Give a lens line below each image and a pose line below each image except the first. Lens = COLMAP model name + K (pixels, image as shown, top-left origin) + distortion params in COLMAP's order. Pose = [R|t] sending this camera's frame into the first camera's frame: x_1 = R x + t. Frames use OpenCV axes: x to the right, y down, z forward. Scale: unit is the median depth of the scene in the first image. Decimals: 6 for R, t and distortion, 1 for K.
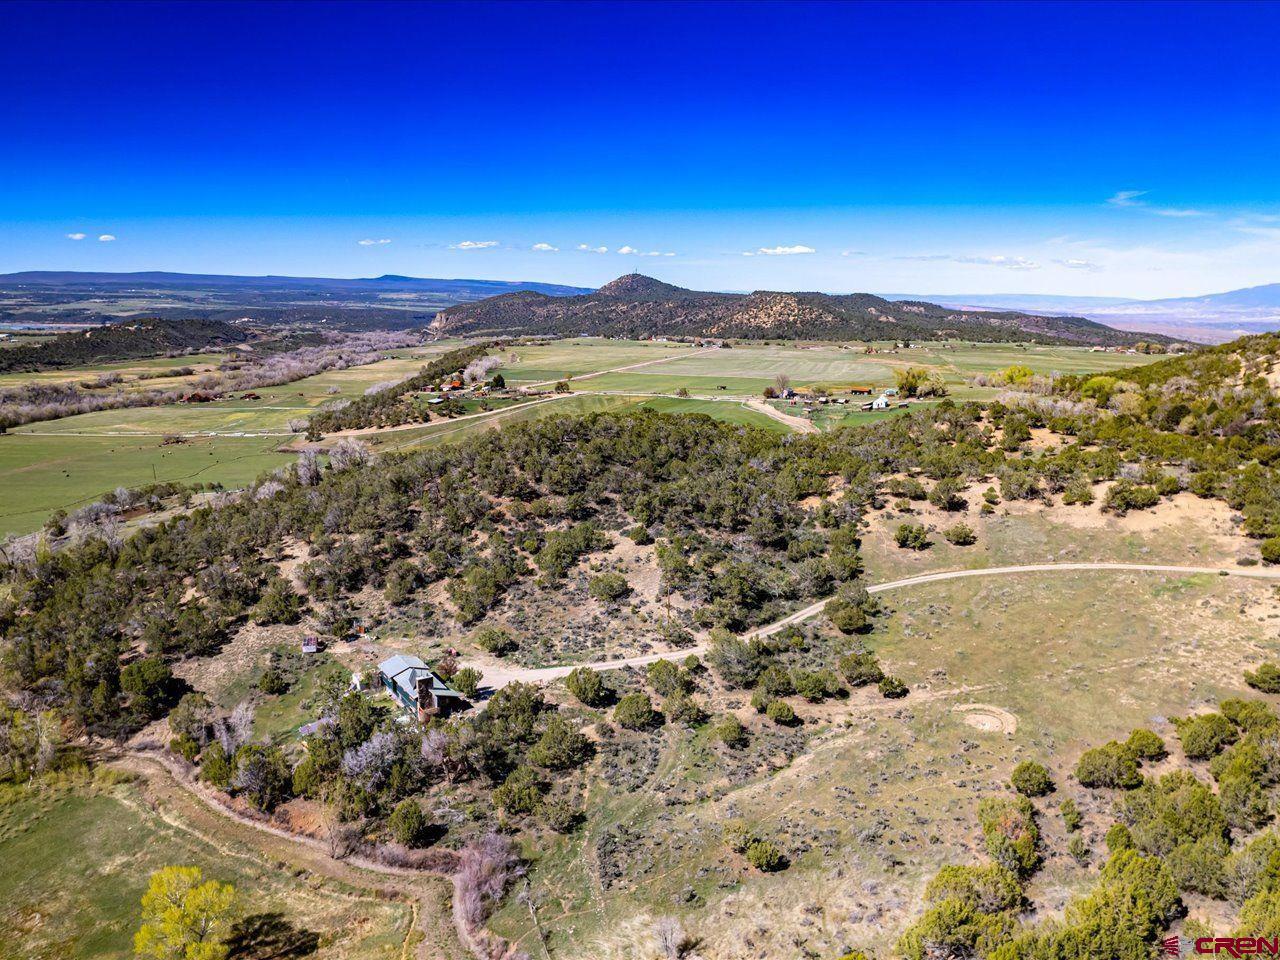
lens RADIAL K [[917.8, 0, 642.4], [0, 917.8, 480.7], [0, 0, 1]] dist [-0.071249, 0.052397]
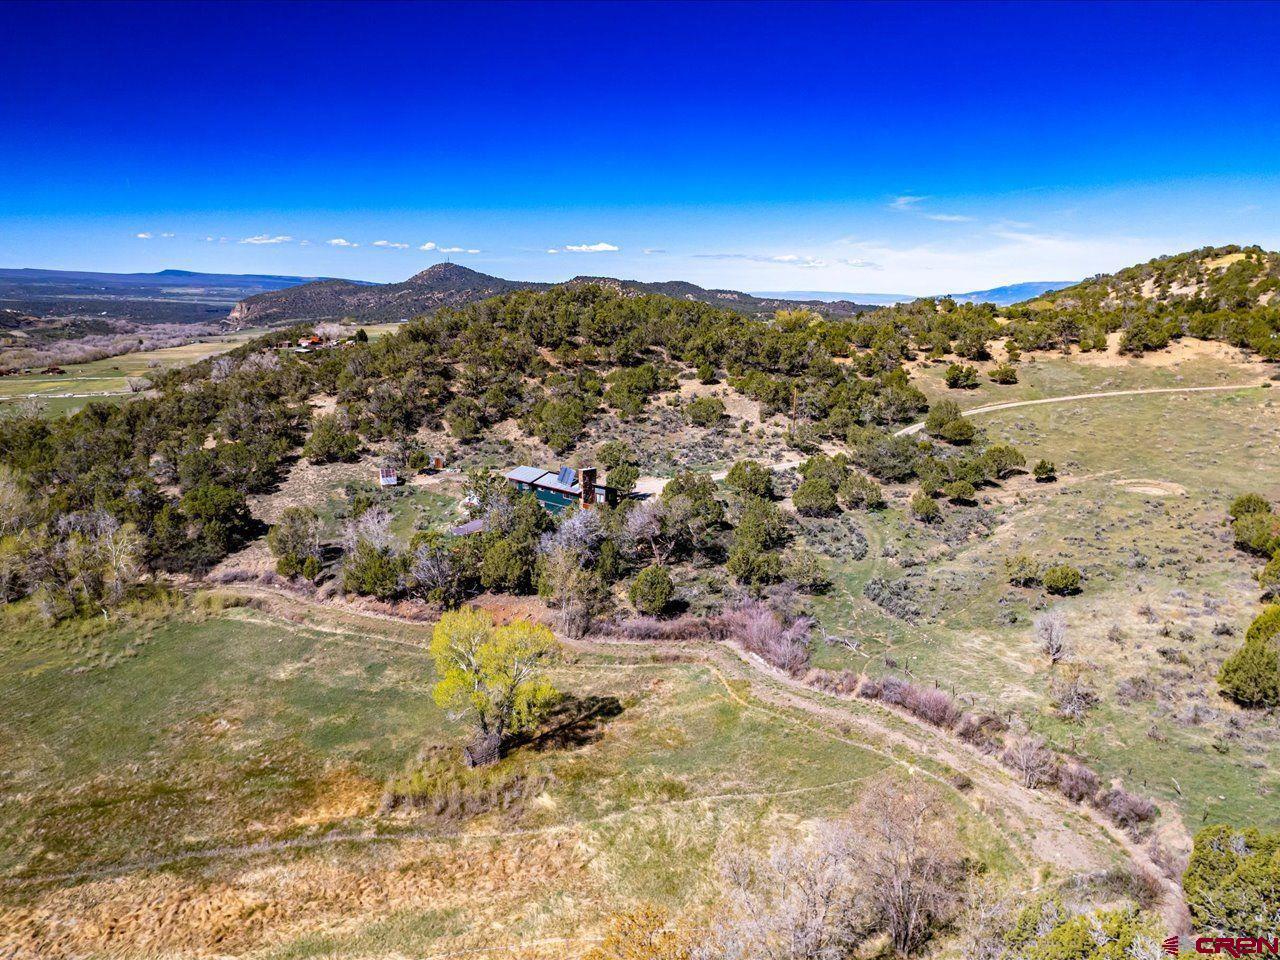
lens RADIAL K [[917.8, 0, 636.5], [0, 917.8, 477.4], [0, 0, 1]] dist [-0.071249, 0.052397]
pose [[0.978620, -0.036372, 0.202436, -0.255291], [0.037072, 0.999313, 0.000335, 0.155021], [-0.202309, 0.007177, 0.979295, 0.092568]]
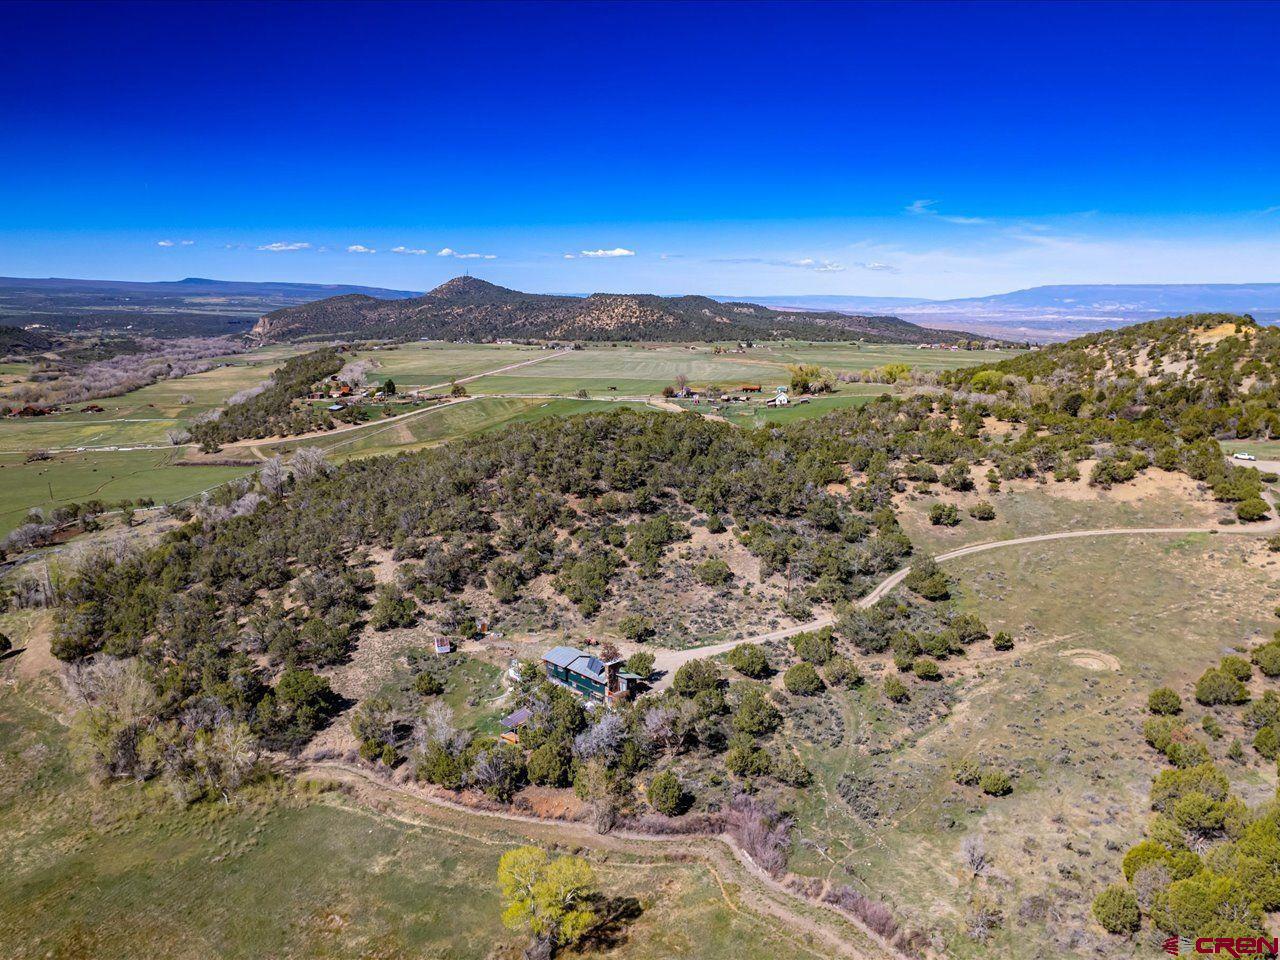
lens RADIAL K [[917.8, 0, 636.6], [0, 917.8, 479.9], [0, 0, 1]] dist [-0.071249, 0.052397]
pose [[0.982176, -0.037176, 0.184250, -0.274086], [0.037803, 0.999285, 0.000111, 0.004192], [-0.184122, 0.006856, 0.982879, -0.029428]]
